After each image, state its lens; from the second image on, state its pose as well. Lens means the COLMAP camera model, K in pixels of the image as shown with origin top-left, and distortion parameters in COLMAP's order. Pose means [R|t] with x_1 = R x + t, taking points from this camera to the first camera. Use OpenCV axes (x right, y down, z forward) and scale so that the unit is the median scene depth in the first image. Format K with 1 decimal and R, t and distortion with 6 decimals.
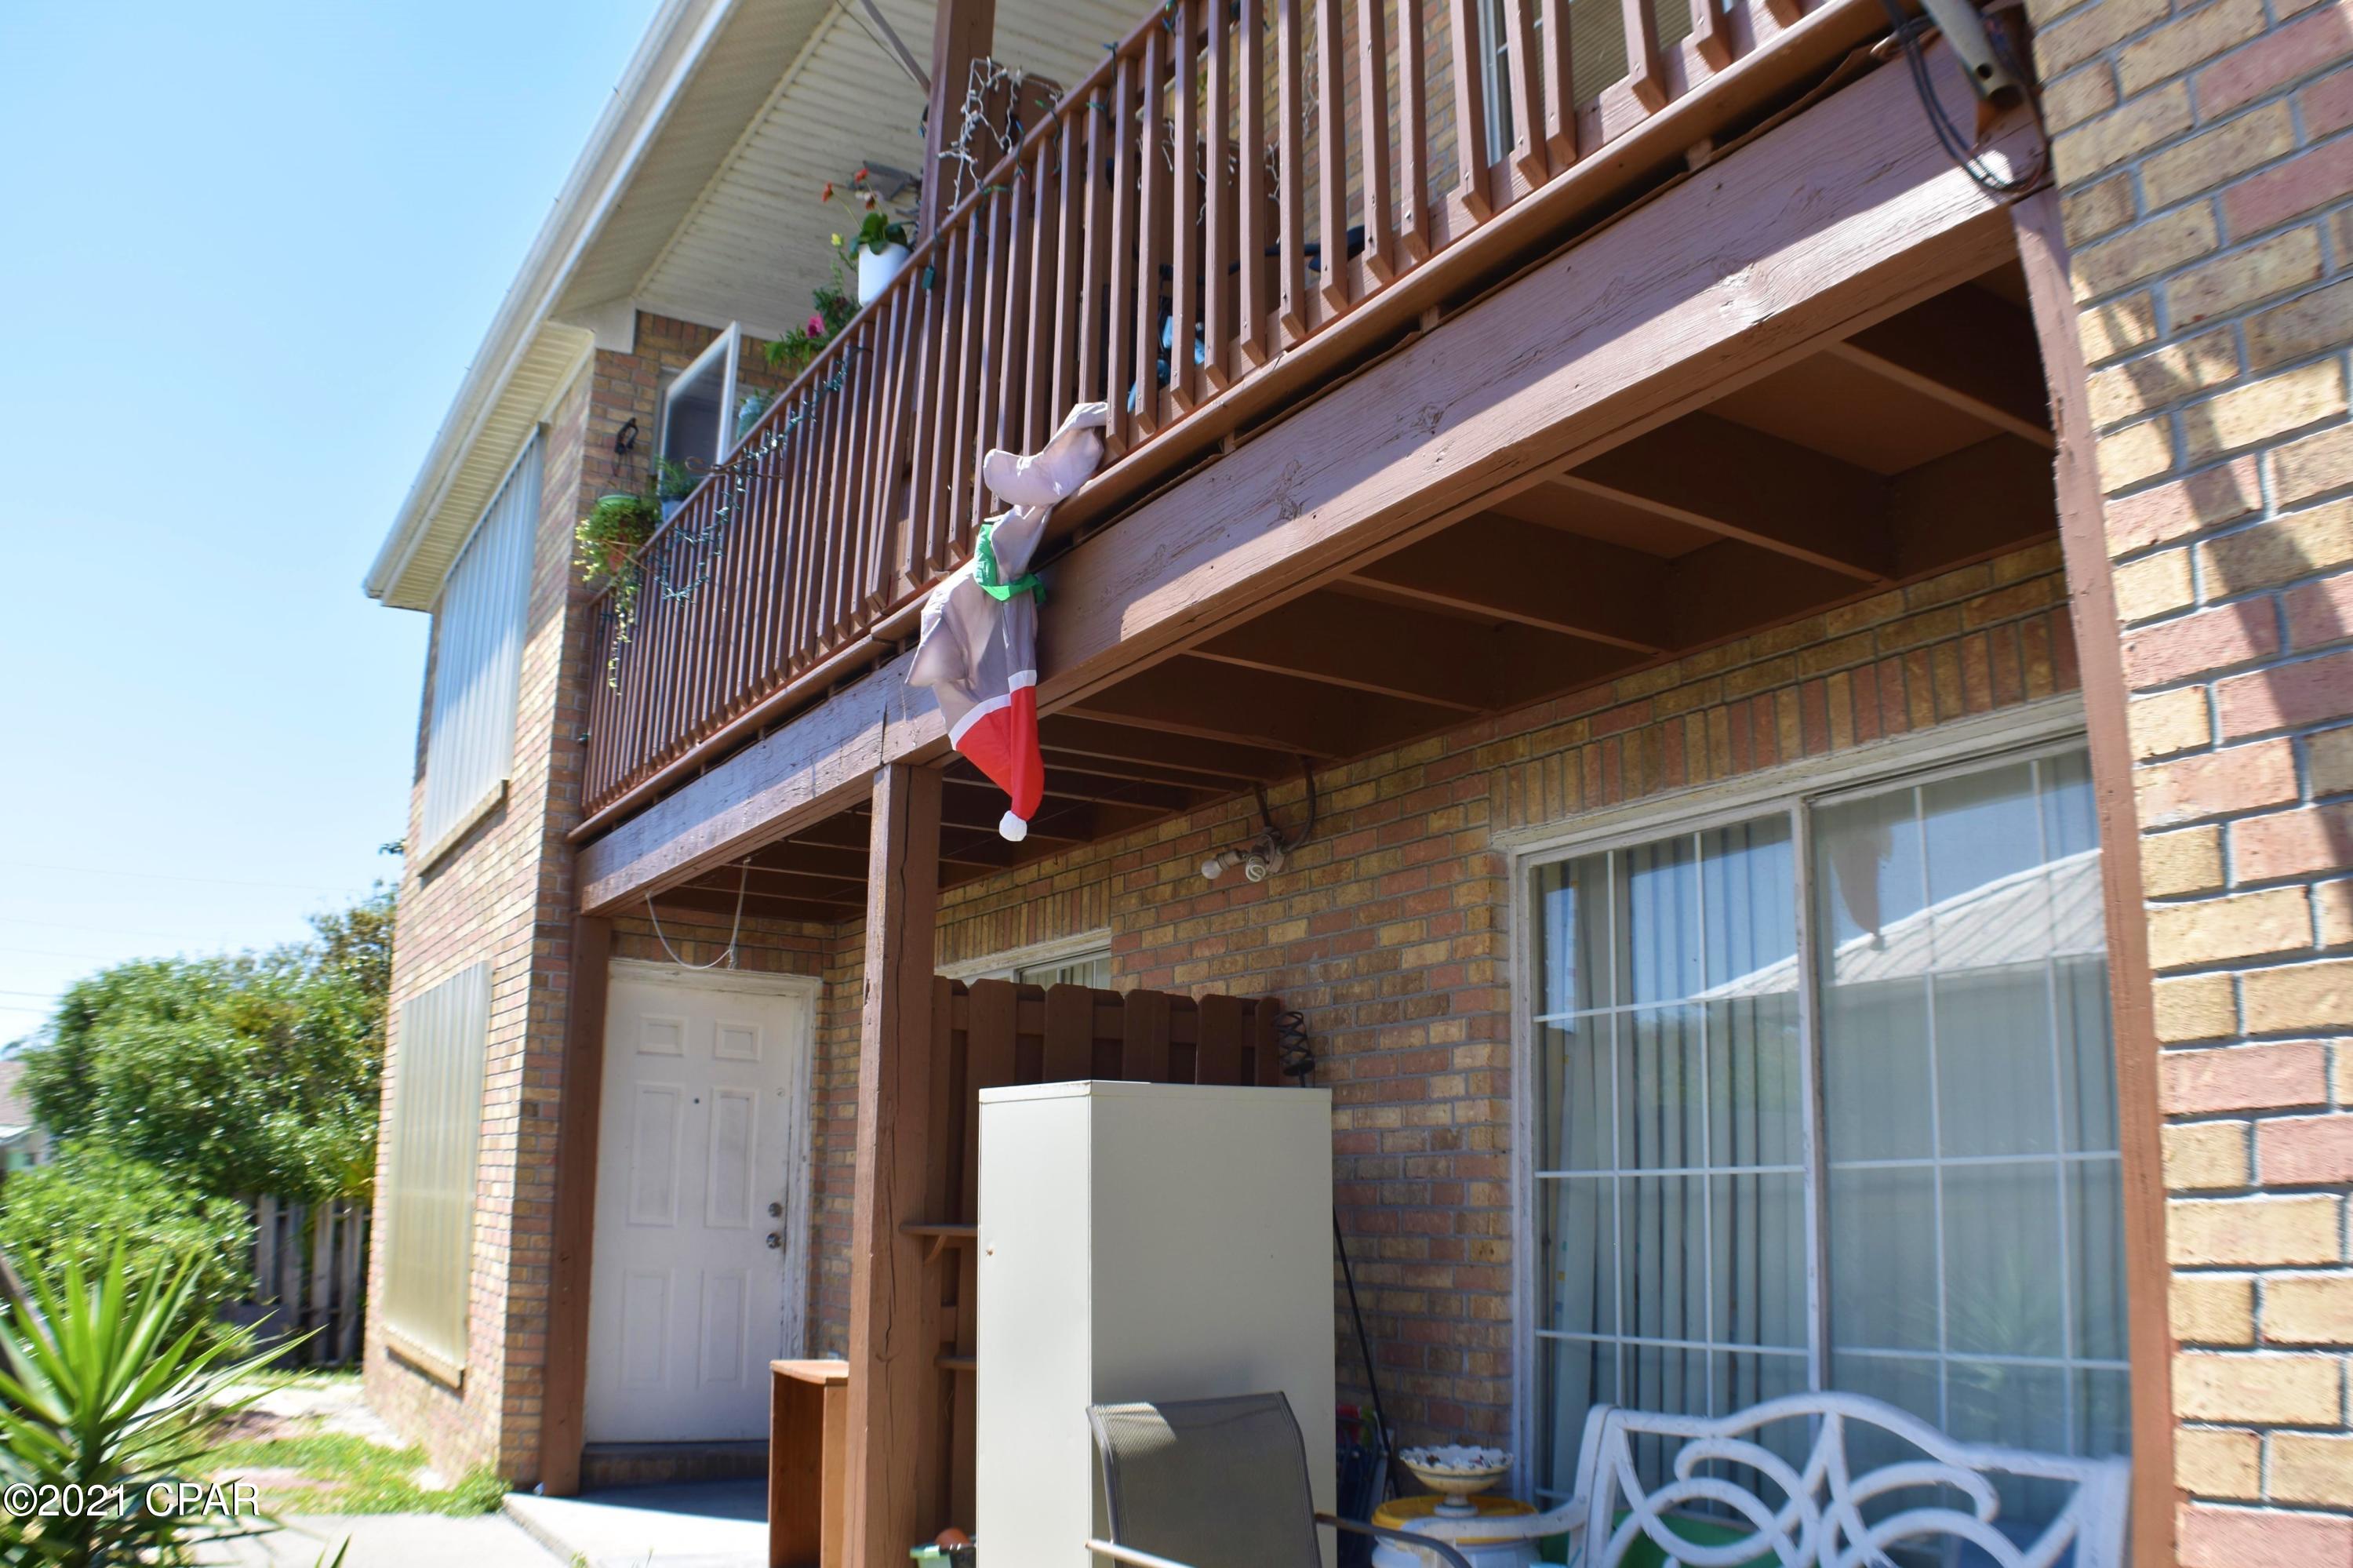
lens RADIAL K [[1762.9, 0, 1176.5], [0, 1762.9, 784.0], [0, 0, 1]] dist [-0.158163, 0.005983]
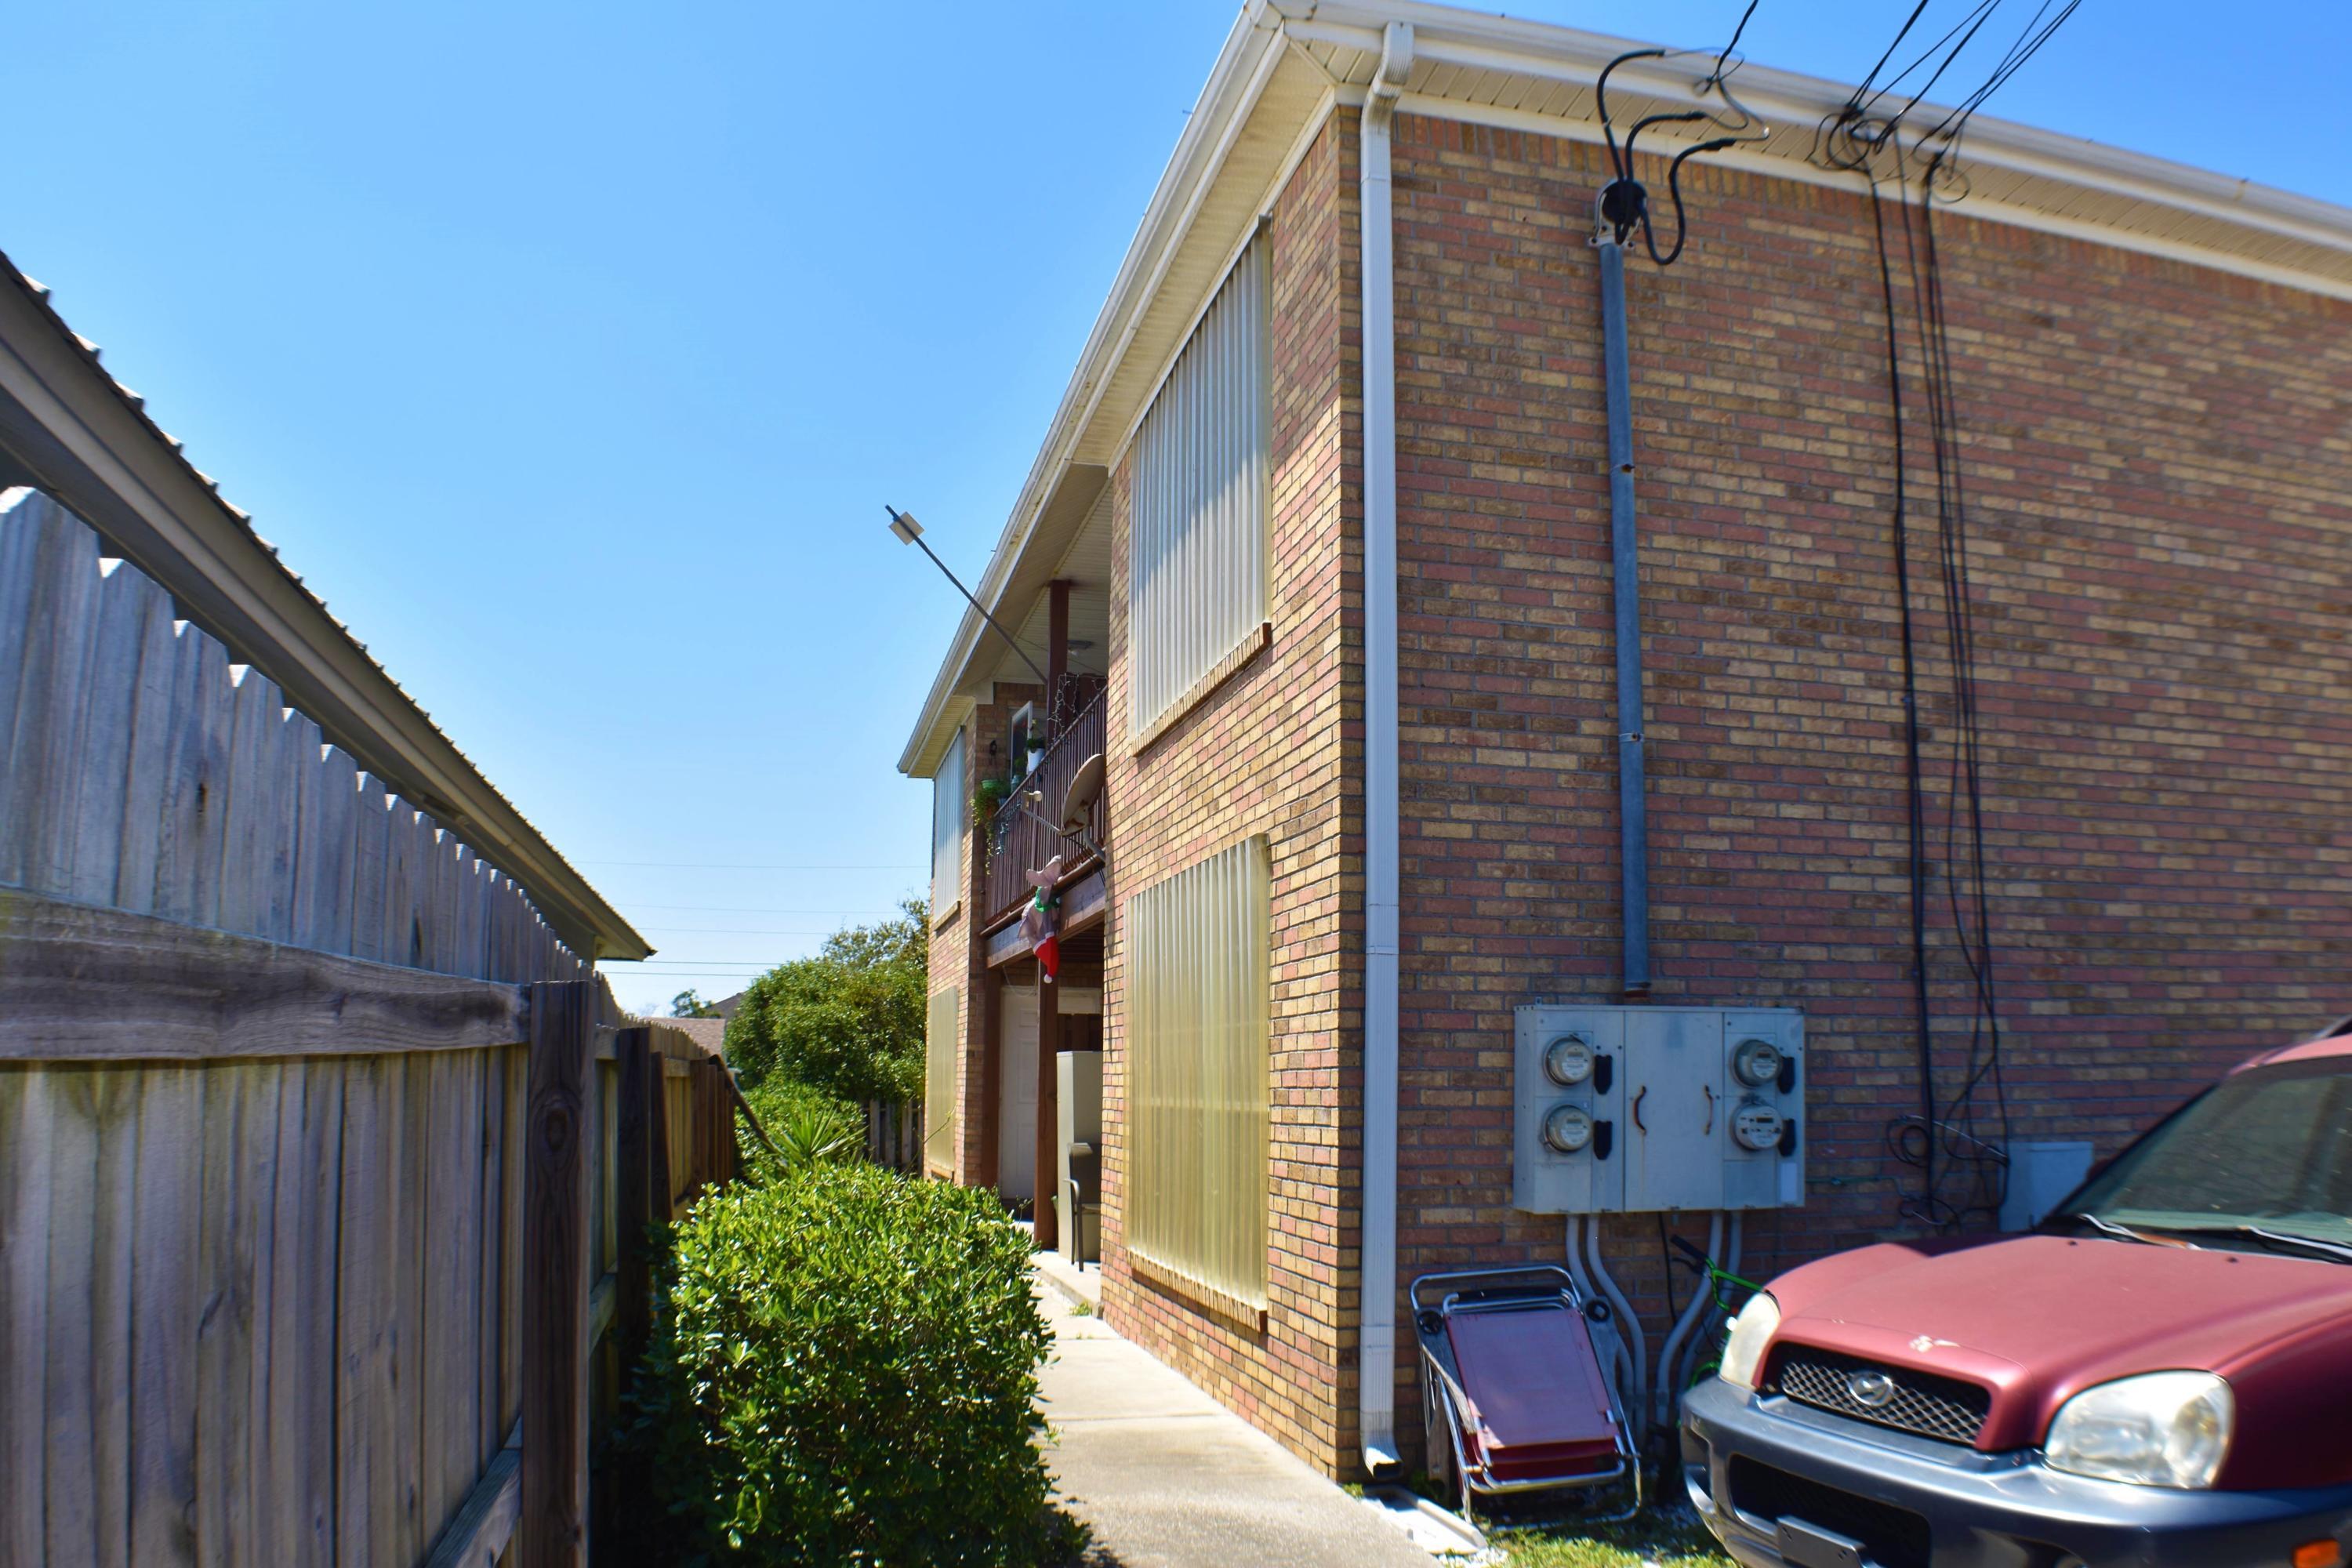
lens RADIAL K [[1775.8, 0, 1176.0], [0, 1775.8, 784.0], [0, 0, 1]] dist [-0.192349, 0.049099]
pose [[0.944613, -0.057186, -0.323166, 0.382877], [0.075011, 0.996257, 0.042962, -0.144485], [0.319499, -0.064823, 0.945367, -0.645421]]
